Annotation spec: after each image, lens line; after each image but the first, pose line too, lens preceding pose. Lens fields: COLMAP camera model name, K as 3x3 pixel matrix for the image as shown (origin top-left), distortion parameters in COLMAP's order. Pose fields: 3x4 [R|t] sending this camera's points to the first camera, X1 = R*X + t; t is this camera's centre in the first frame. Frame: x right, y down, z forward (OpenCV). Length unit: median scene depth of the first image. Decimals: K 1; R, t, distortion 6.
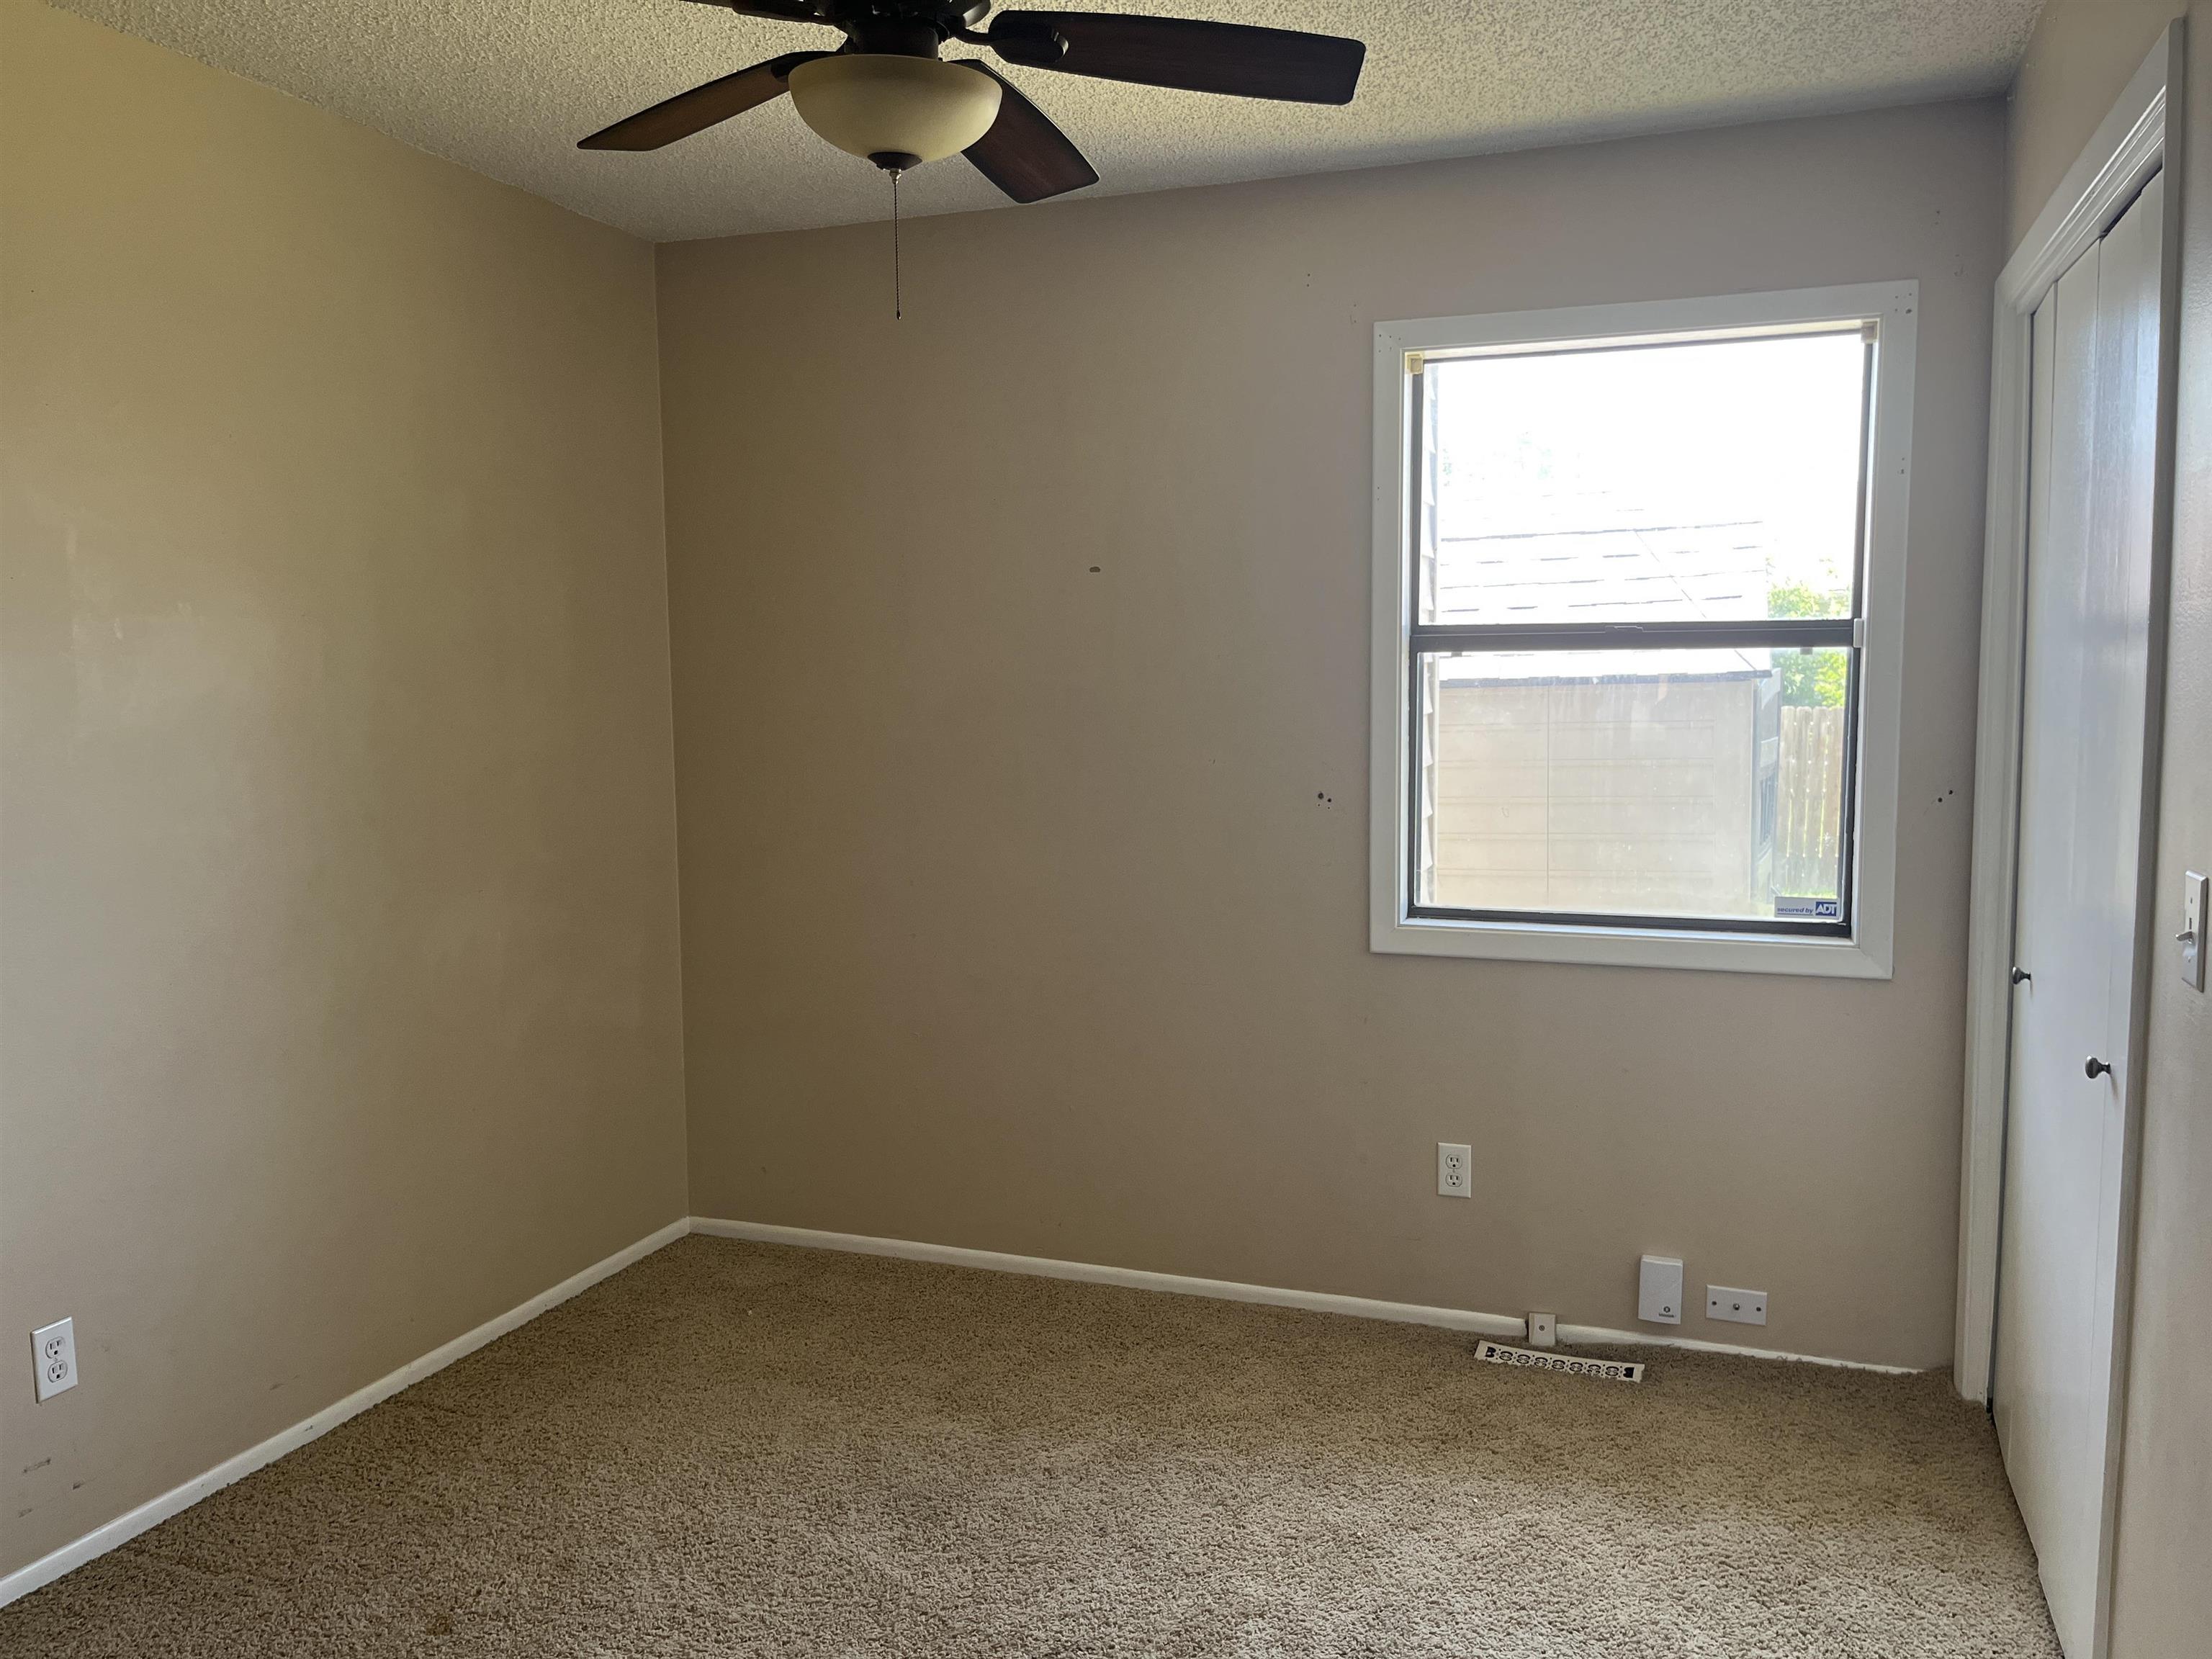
lens RADIAL K [[1646.4, 0, 1104.8], [0, 1646.4, 812.2], [0, 0, 1]] dist [0.005589, -0.000216]
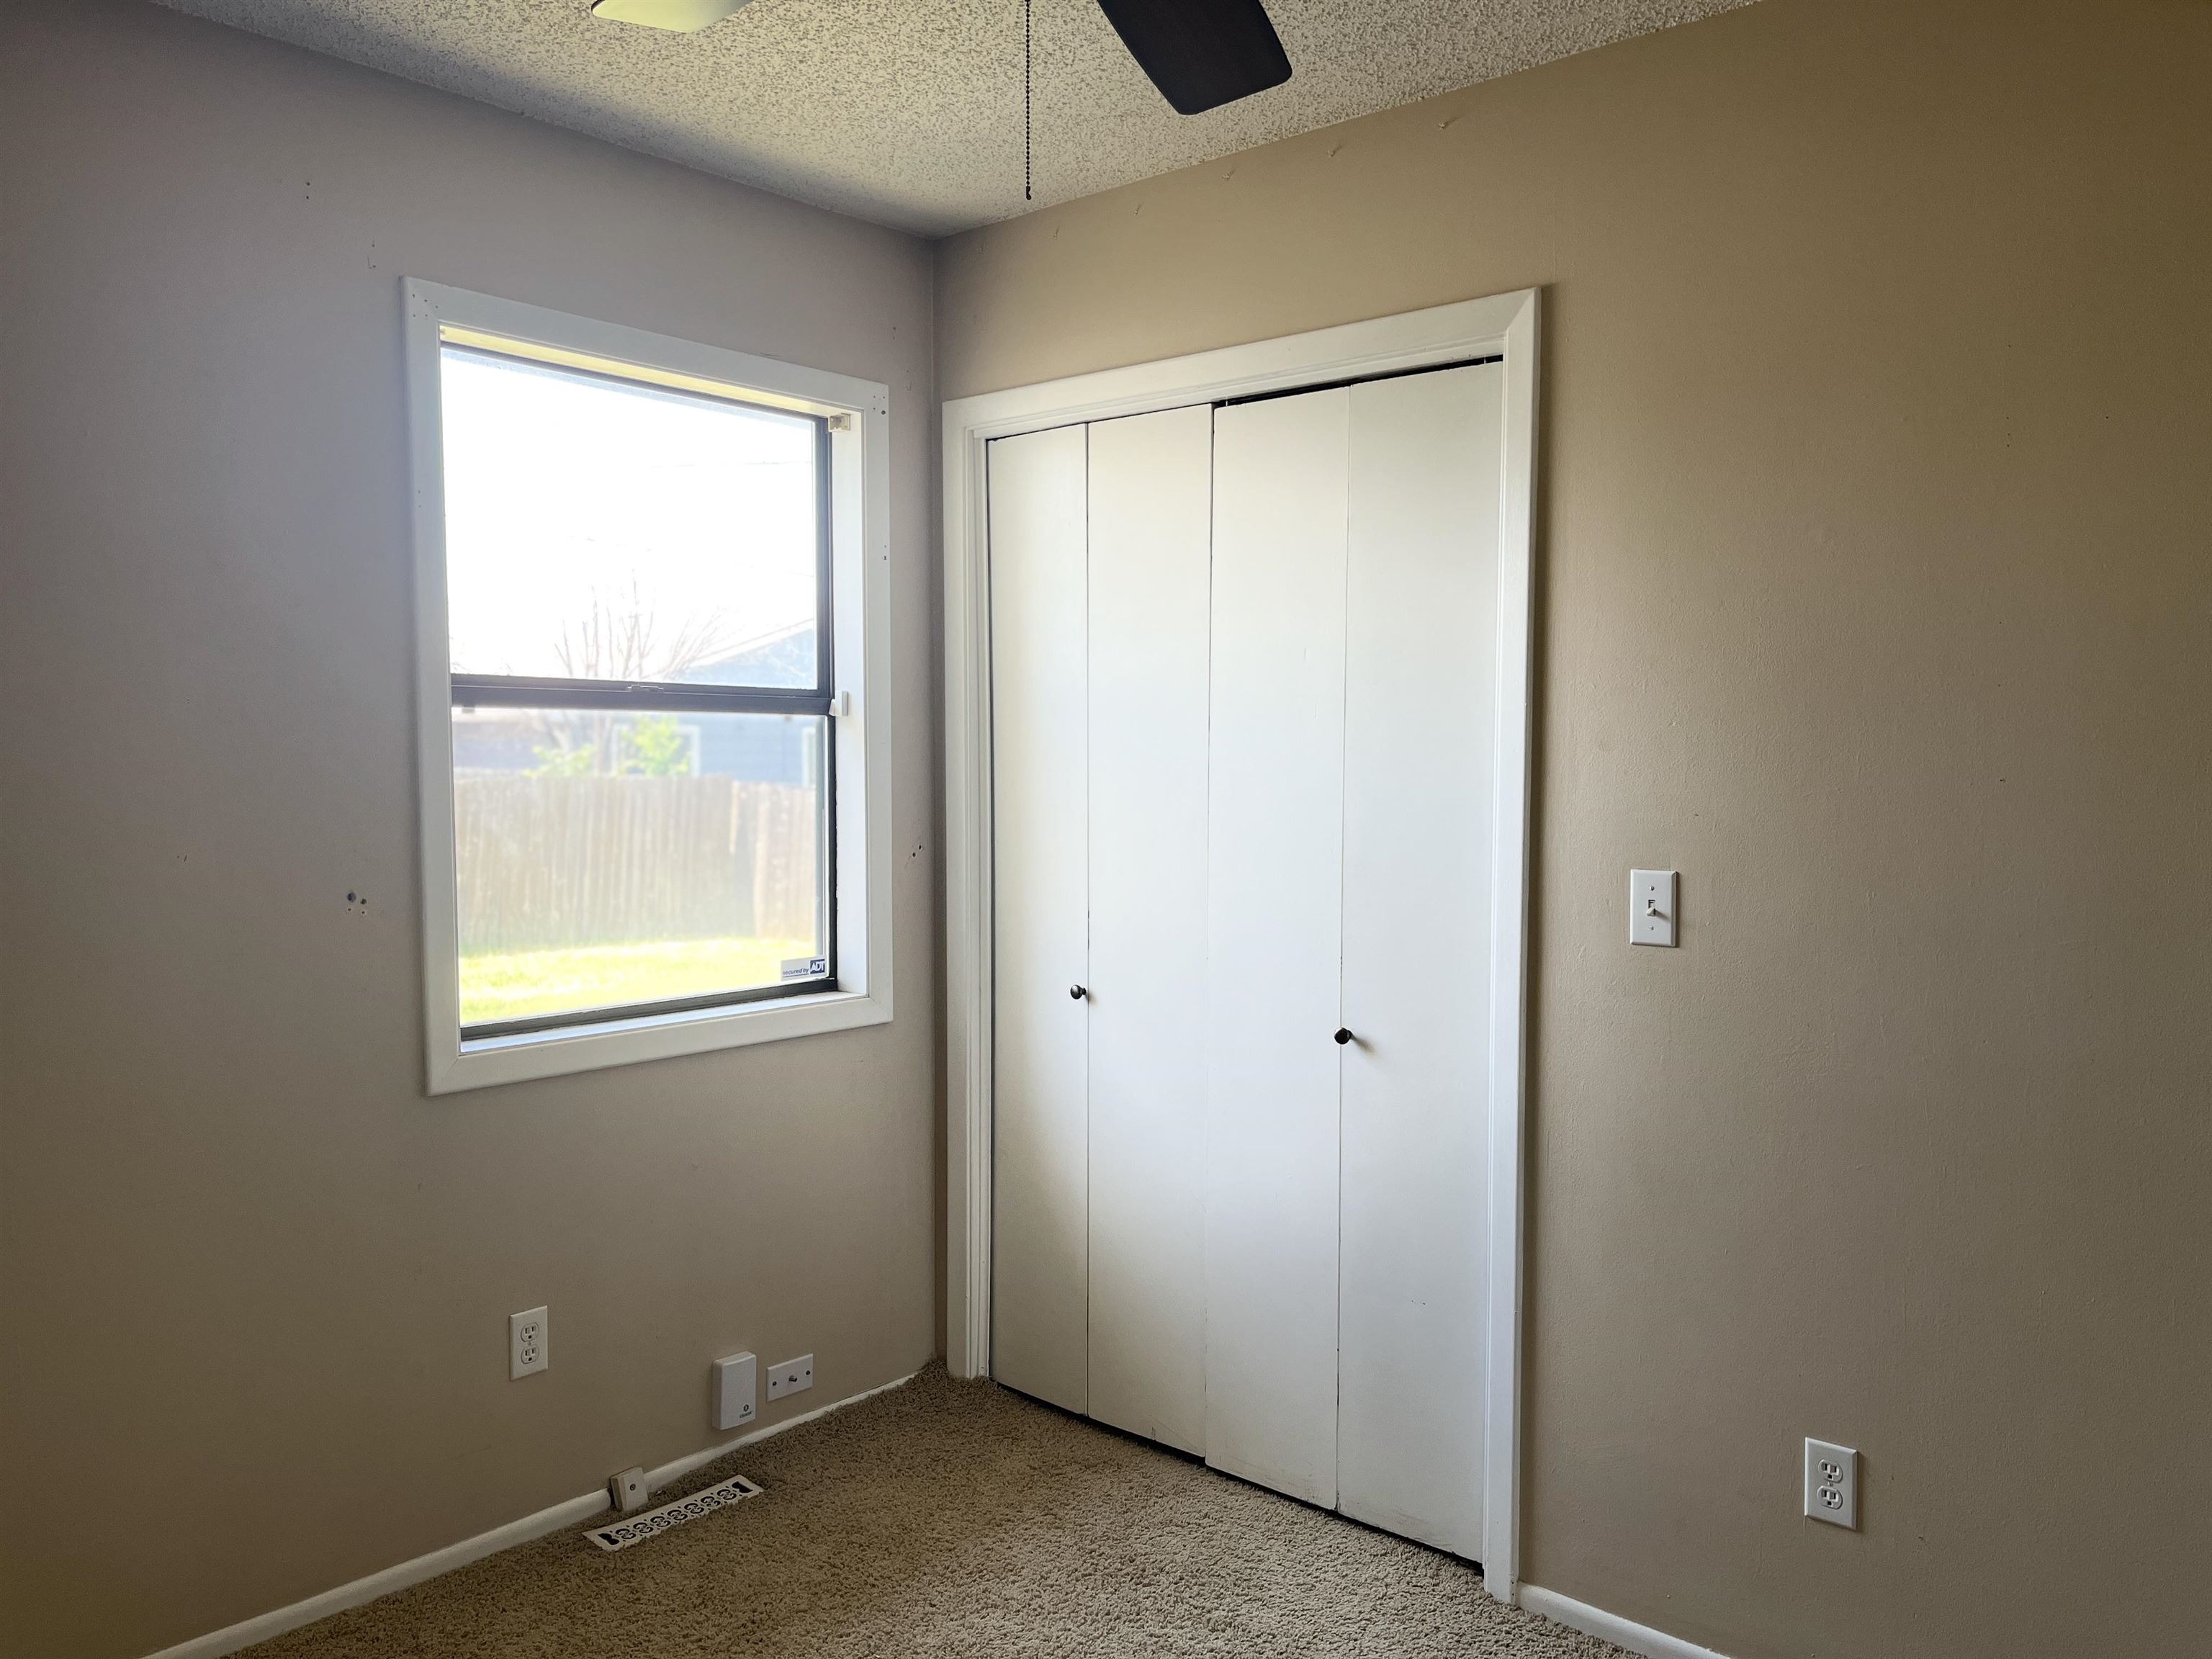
lens RADIAL K [[1646.4, 0, 1107.3], [0, 1646.4, 832.7], [0, 0, 1]] dist [0.005589, -0.000216]
pose [[0.366441, -0.037885, 0.929670, -0.451881], [0.071566, 0.997358, 0.012435, -0.024992], [-0.927685, 0.061976, 0.368185, 0.438779]]
